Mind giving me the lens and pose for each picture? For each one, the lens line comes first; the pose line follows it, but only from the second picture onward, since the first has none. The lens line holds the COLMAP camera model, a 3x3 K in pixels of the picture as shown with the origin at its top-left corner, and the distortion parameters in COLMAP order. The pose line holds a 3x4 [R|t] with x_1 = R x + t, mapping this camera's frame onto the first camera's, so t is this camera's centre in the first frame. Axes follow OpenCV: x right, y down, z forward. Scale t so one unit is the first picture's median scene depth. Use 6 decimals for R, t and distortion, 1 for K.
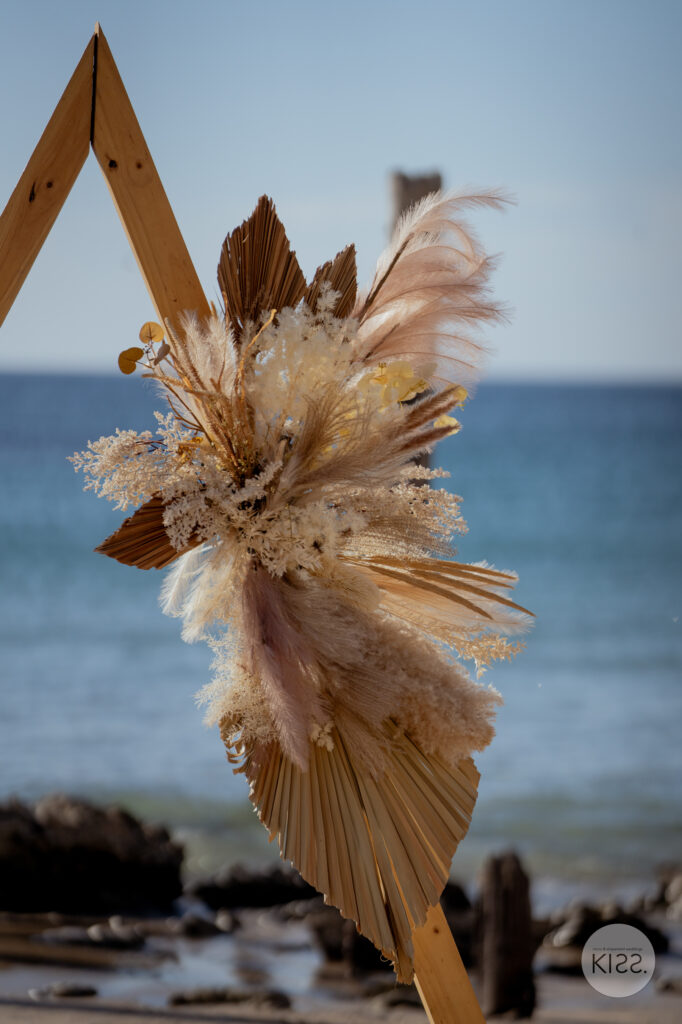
lens RADIAL K [[4769.2, 0, 341.4], [0, 4769.2, 519.3], [0, 0, 1]] dist [2.037635, 0.000000]
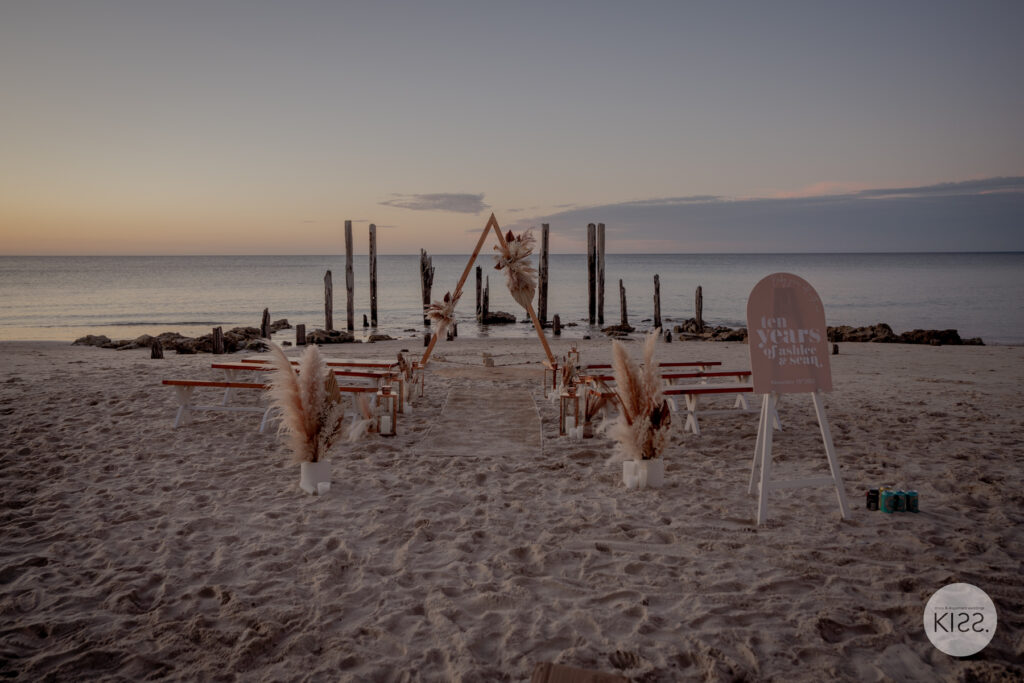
lens RADIAL K [[812.6, 0, 514.7], [0, 812.6, 337.6], [0, 0, 1]] dist [0.016896, 0.000589]
pose [[0.998808, -0.026099, -0.041242, 0.051799], [0.029129, 0.996785, 0.074643, 0.025791], [0.039161, -0.075755, 0.996357, -0.592866]]
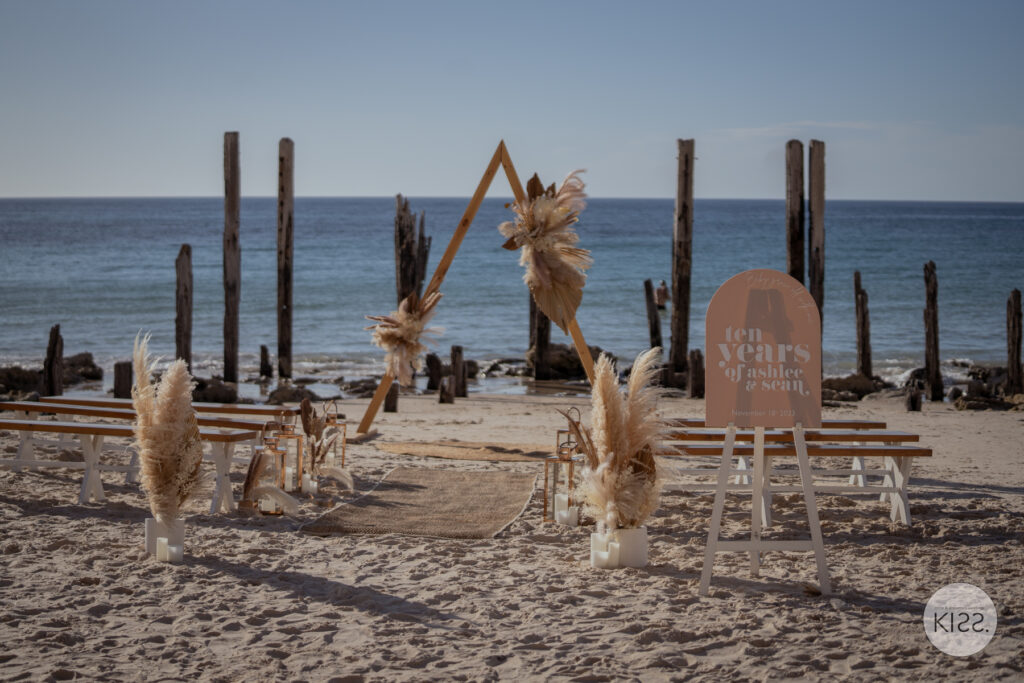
lens RADIAL K [[2360.7, 0, 512.2], [0, 2360.7, 344.9], [0, 0, 1]] dist [-0.237674, 0.000000]
pose [[0.992166, -0.011257, -0.124417, 0.251479], [0.015867, 0.999221, 0.036122, 0.019297], [0.123914, -0.037813, 0.991572, -1.344385]]
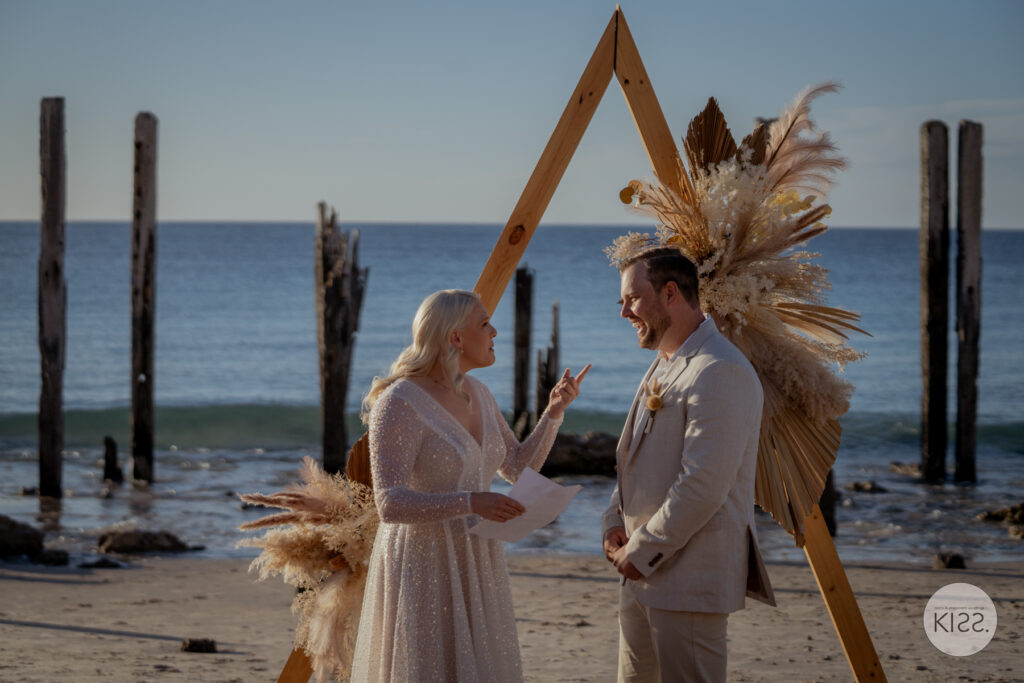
lens RADIAL K [[2257.9, 0, 510.9], [0, 2257.9, 337.0], [0, 0, 1]] dist [-0.276660, 0.000000]
pose [[0.996195, -0.010760, -0.086484, -0.019406], [0.012745, 0.999667, 0.022430, 0.000307], [0.086214, -0.023446, 0.996001, 0.183888]]
